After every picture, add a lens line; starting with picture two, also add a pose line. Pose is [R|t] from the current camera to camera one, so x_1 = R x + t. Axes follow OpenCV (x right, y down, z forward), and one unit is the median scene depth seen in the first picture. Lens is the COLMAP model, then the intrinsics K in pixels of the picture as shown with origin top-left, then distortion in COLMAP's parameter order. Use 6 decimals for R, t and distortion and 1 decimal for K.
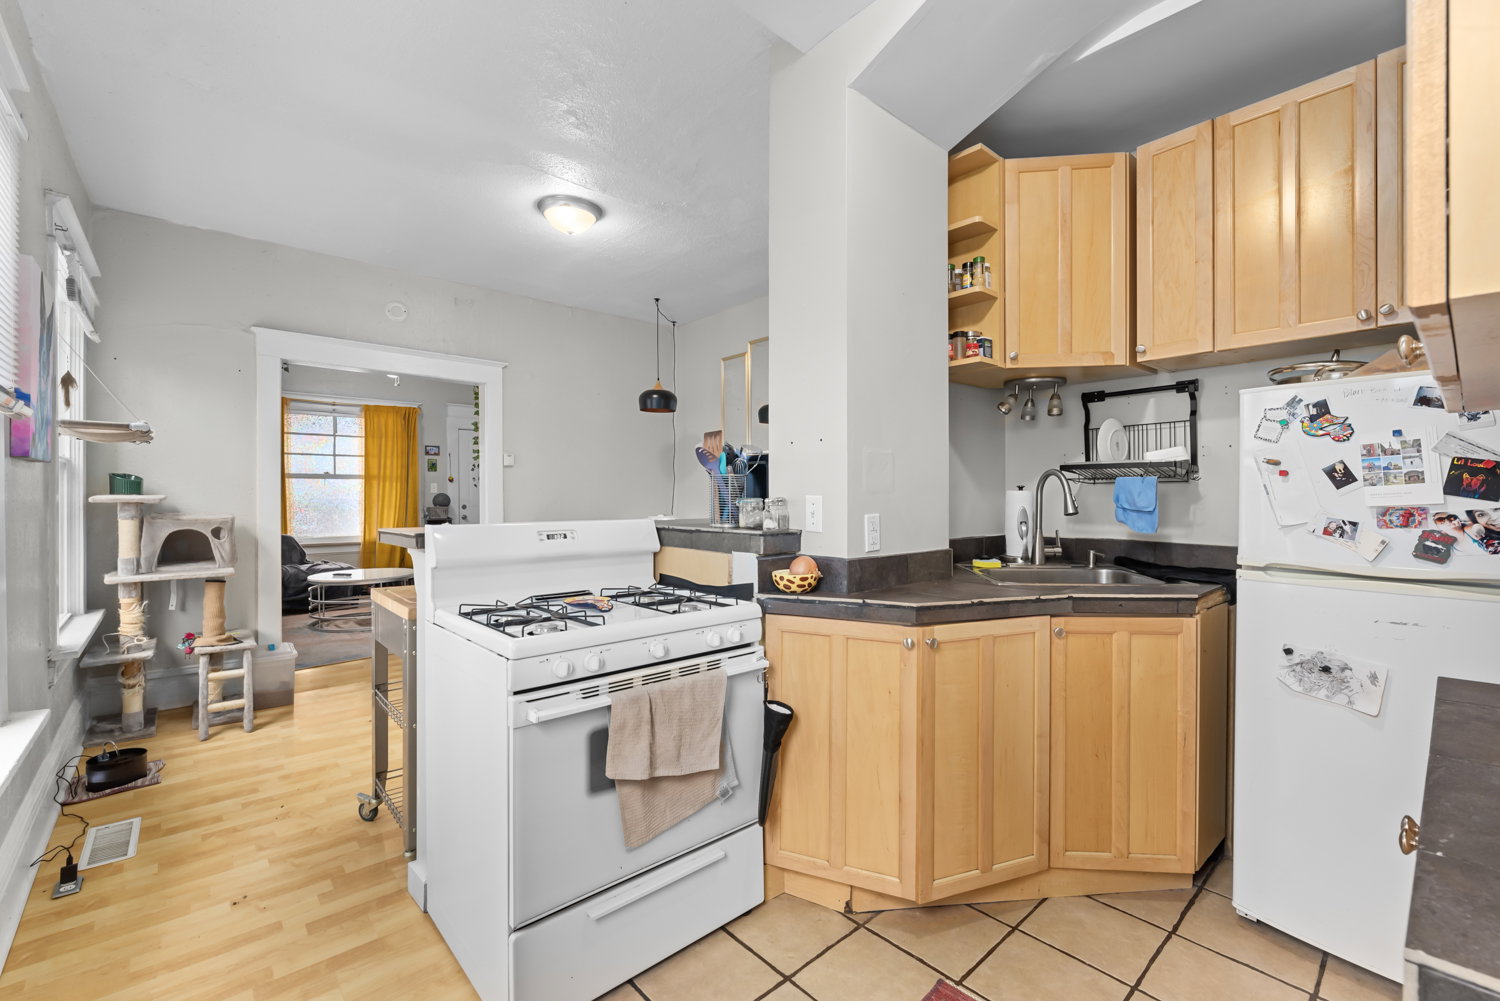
lens RADIAL K [[649.8, 0, 752.2], [0, 649.8, 498.8], [0, 0, 1]] dist [0.001493, 0.000362]
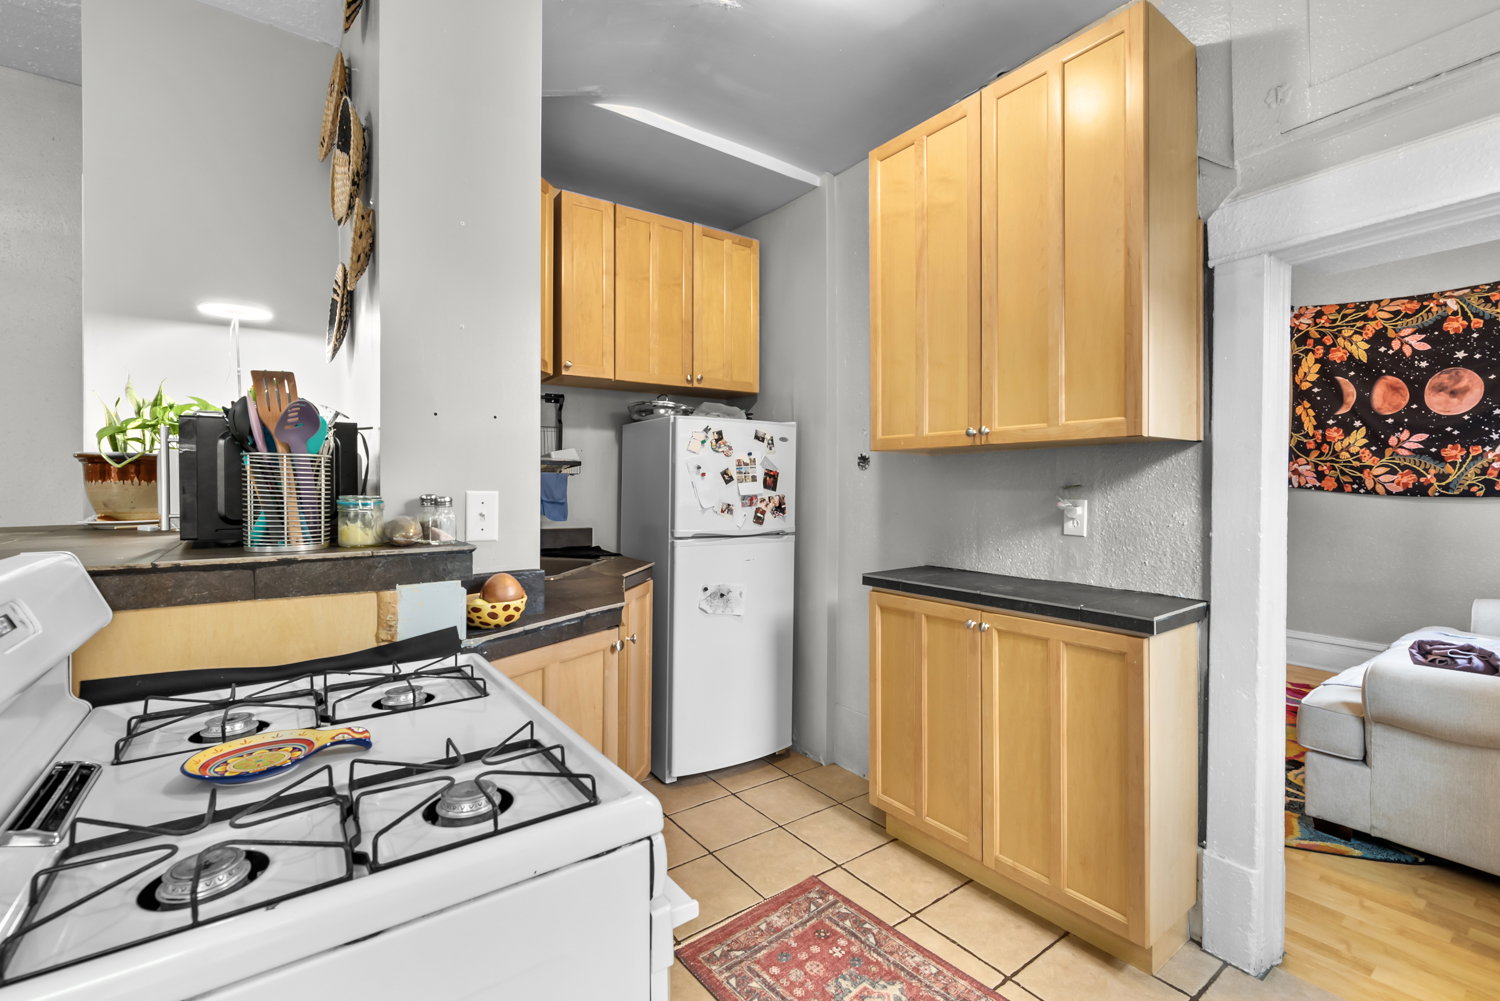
lens RADIAL K [[649.8, 0, 754.7], [0, 649.8, 487.5], [0, 0, 1]] dist [0.001493, 0.000362]
pose [[0.093265, -0.001279, 0.995640, -0.745023], [0.007088, 0.999975, 0.000620, -0.009092], [-0.995616, 0.006999, 0.093272, 0.773011]]
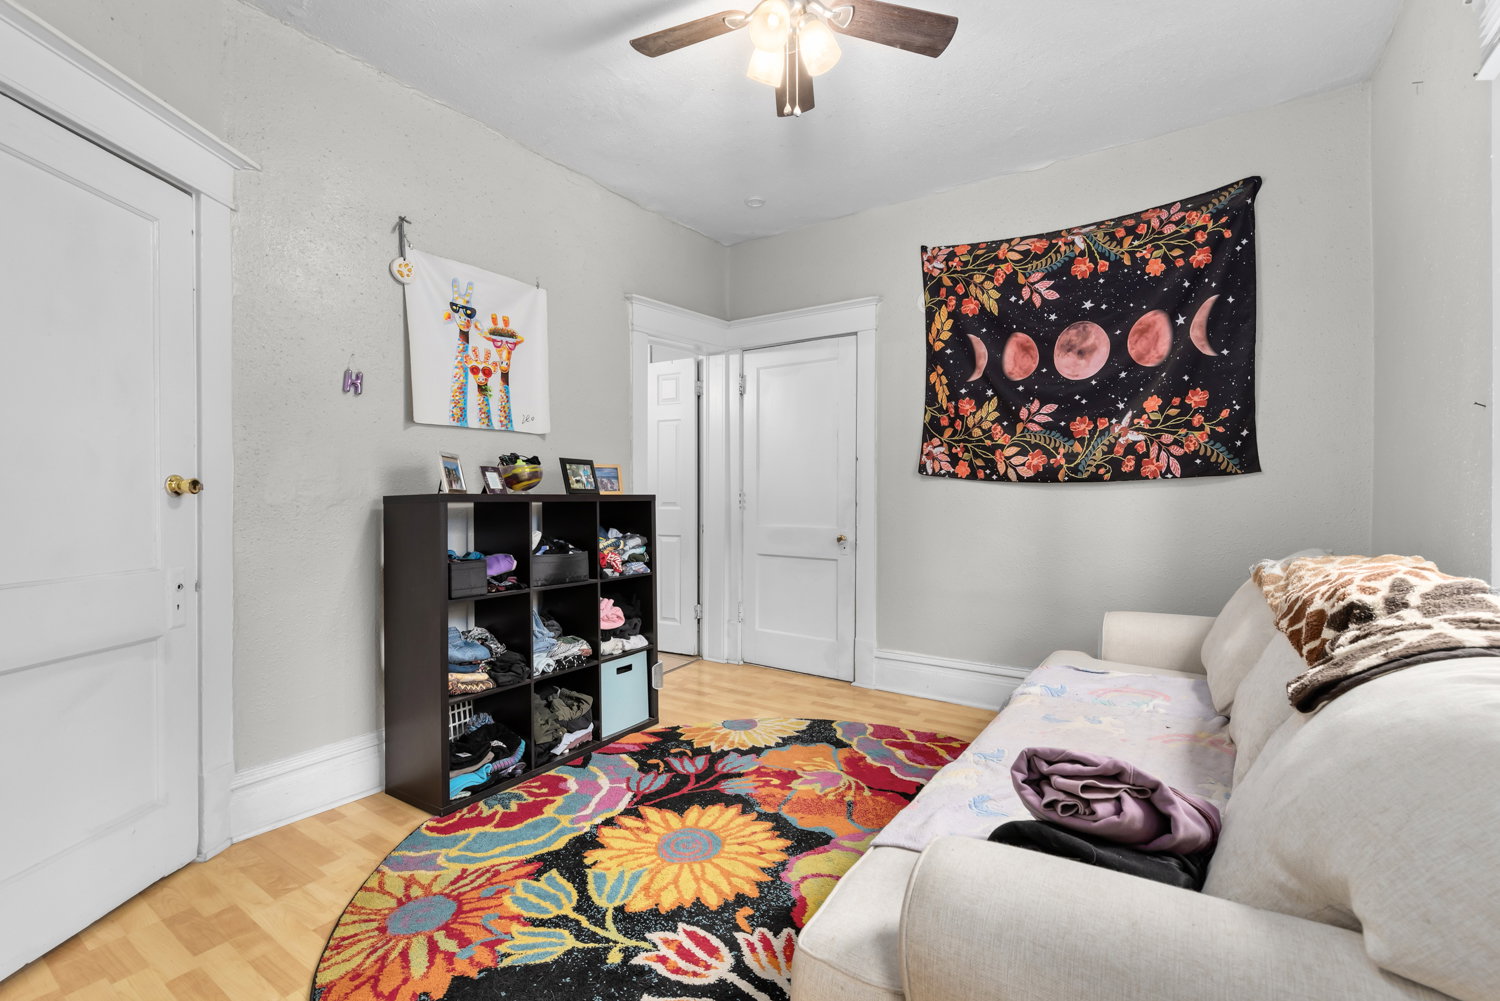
lens RADIAL K [[649.8, 0, 746.7], [0, 649.8, 502.8], [0, 0, 1]] dist [0.001493, 0.000362]
pose [[-0.250675, 0.000216, 0.968071, -0.462011], [0.012069, 0.999923, 0.002902, 0.018723], [-0.967996, 0.012411, -0.250658, 0.523387]]
